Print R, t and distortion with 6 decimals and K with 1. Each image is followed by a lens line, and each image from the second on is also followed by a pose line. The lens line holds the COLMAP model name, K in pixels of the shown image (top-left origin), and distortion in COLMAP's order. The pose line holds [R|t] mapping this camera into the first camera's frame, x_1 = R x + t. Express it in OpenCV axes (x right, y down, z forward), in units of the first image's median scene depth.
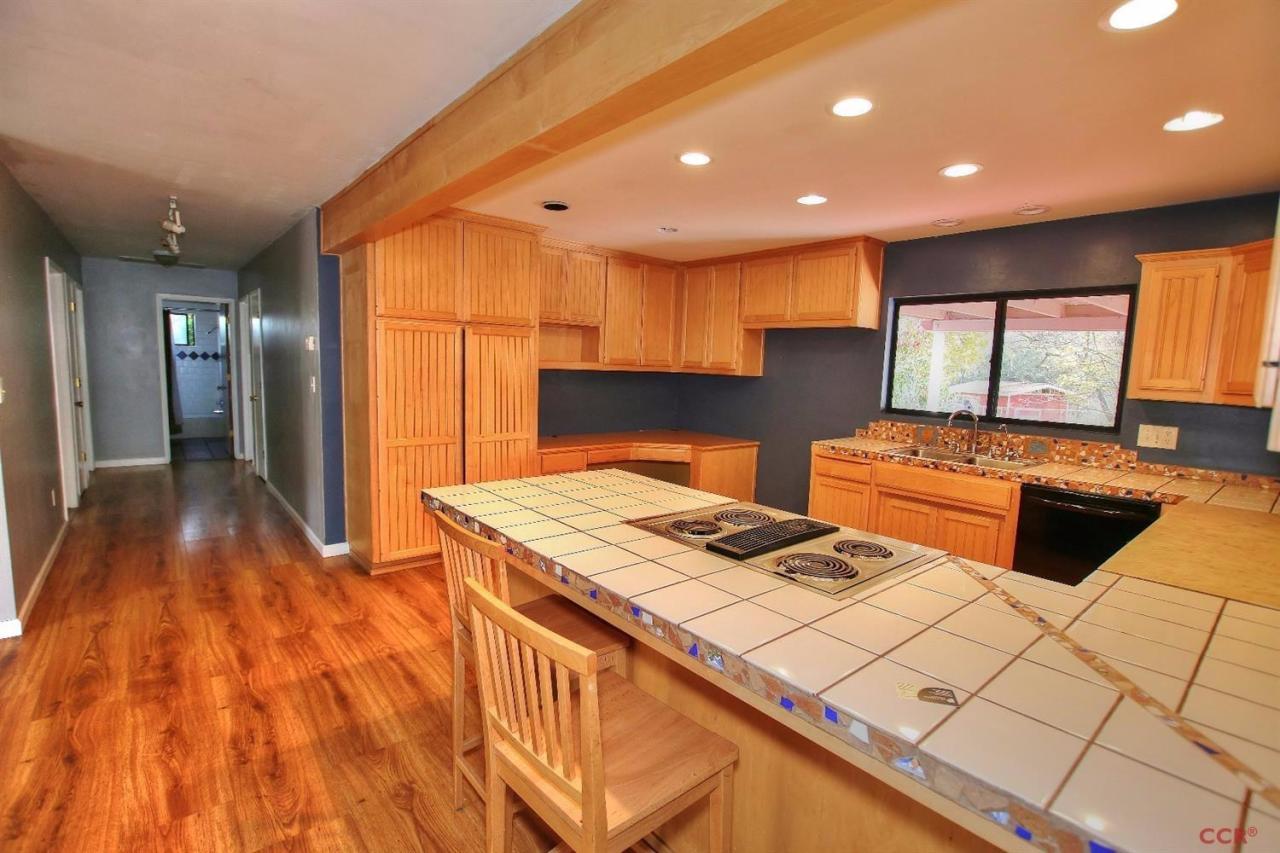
lens RADIAL K [[583.6, 0, 631.6], [0, 583.6, 433.4], [0, 0, 1]] dist [-0.047377, 0.009599]
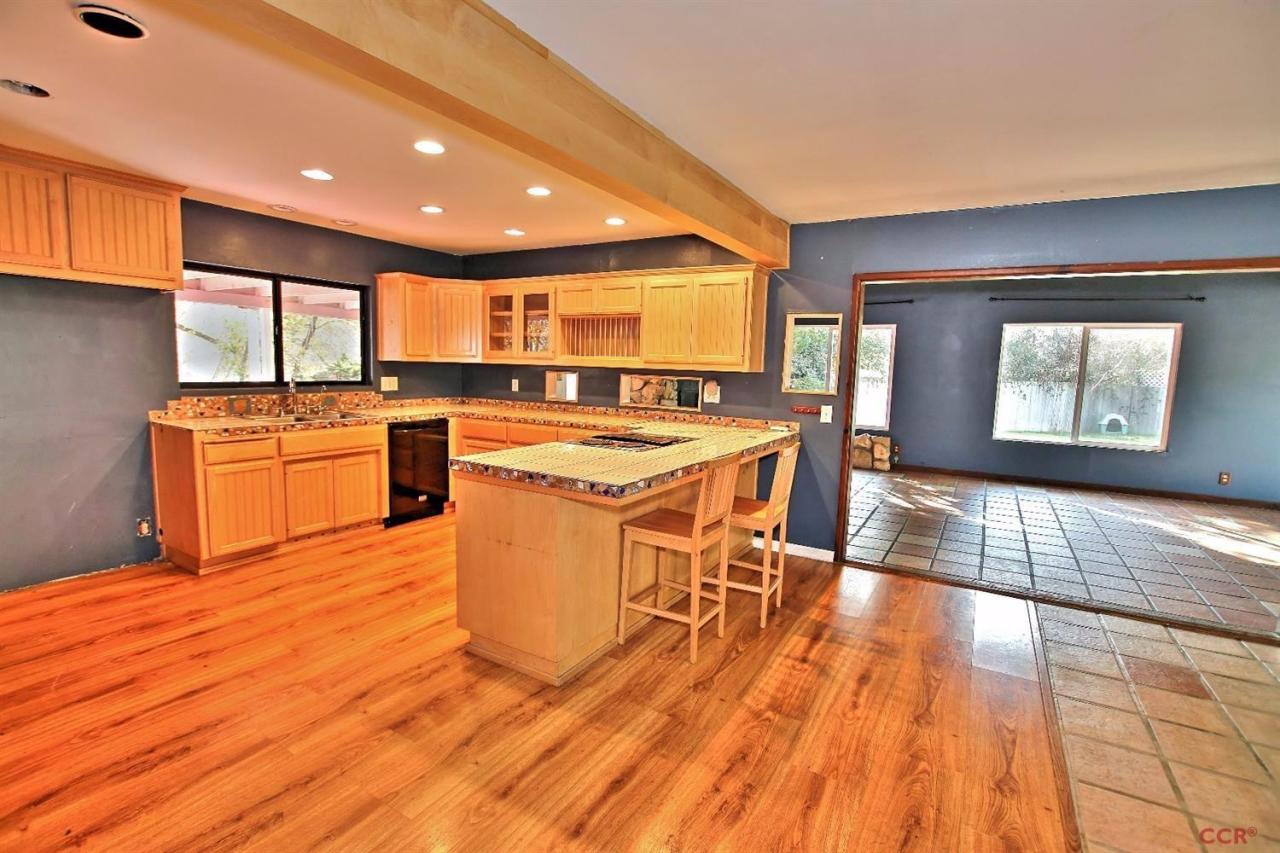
lens RADIAL K [[583.6, 0, 631.6], [0, 583.6, 433.4], [0, 0, 1]] dist [-0.047377, 0.009599]
pose [[-0.316851, -0.158612, 0.935119, -0.869378], [0.067726, 0.979618, 0.189107, -0.121356], [-0.946054, 0.123250, -0.299650, 0.851937]]
